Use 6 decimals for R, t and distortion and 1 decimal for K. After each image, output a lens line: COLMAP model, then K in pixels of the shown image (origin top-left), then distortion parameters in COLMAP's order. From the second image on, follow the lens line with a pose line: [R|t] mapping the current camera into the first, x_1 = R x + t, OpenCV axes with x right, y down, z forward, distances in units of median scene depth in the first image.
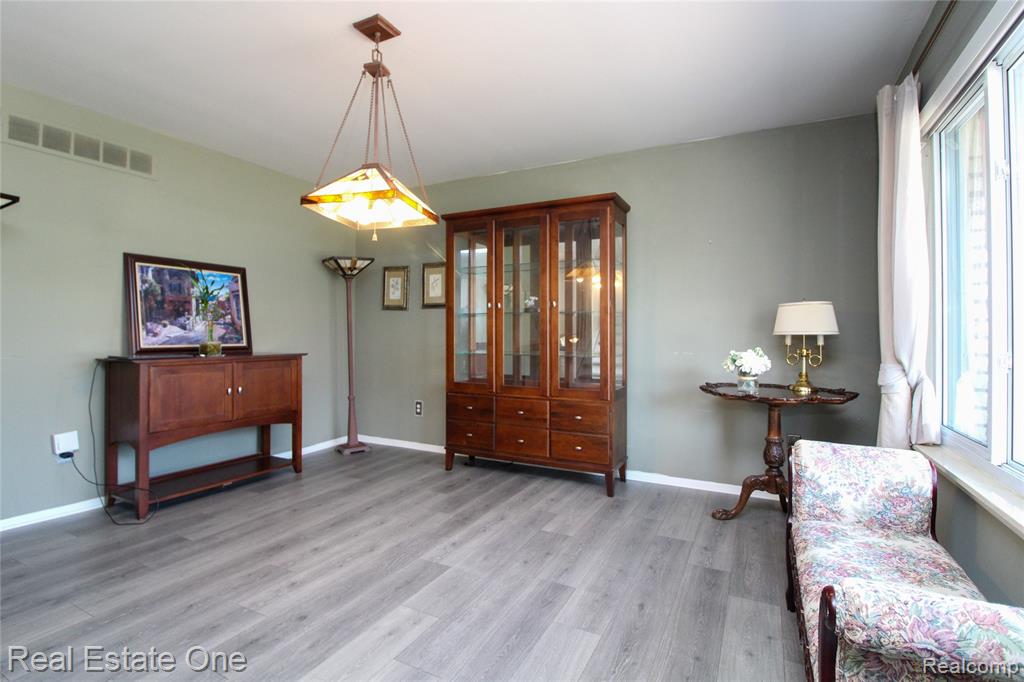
lens RADIAL K [[474.7, 0, 508.3], [0, 474.7, 328.9], [0, 0, 1]] dist [-0.000122, -0.014223]
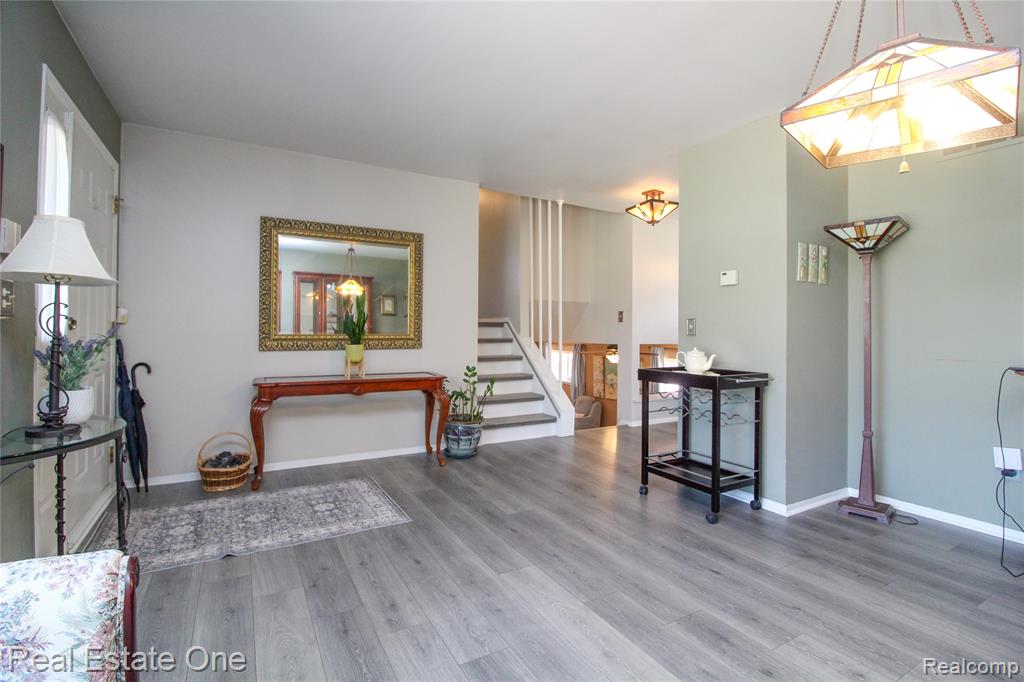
lens RADIAL K [[474.7, 0, 508.3], [0, 474.7, 328.9], [0, 0, 1]] dist [-0.000122, -0.014223]
pose [[-0.527878, -0.008015, -0.849282, 0.467487], [-0.001991, 0.999964, -0.008200, 0.000794], [0.849318, -0.002638, -0.527875, 0.919803]]
